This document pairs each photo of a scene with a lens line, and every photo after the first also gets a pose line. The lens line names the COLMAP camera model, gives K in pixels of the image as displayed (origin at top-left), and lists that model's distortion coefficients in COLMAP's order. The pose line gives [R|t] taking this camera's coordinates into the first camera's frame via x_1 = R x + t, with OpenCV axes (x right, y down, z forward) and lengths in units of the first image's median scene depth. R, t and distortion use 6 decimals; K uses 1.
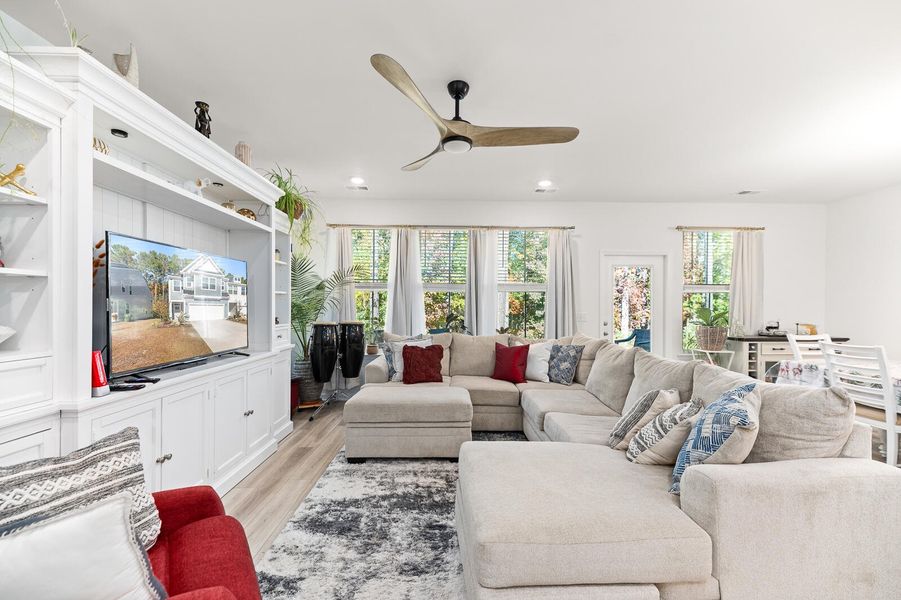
lens RADIAL K [[358.3, 0, 429.7], [0, 358.3, 306.4], [0, 0, 1]] dist [0.006893, -0.000126]
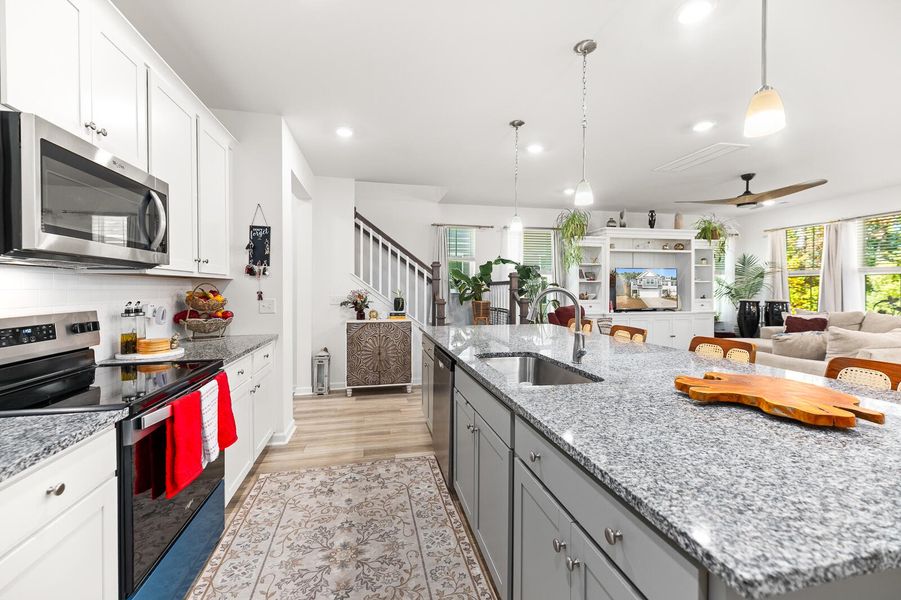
lens RADIAL K [[358.3, 0, 448.3], [0, 358.3, 295.8], [0, 0, 1]] dist [0.006893, -0.000126]
pose [[0.202634, 0.012873, -0.979170, 1.414549], [0.000138, 0.999913, 0.013174, 0.010010], [0.979255, -0.002805, 0.202614, -0.828634]]
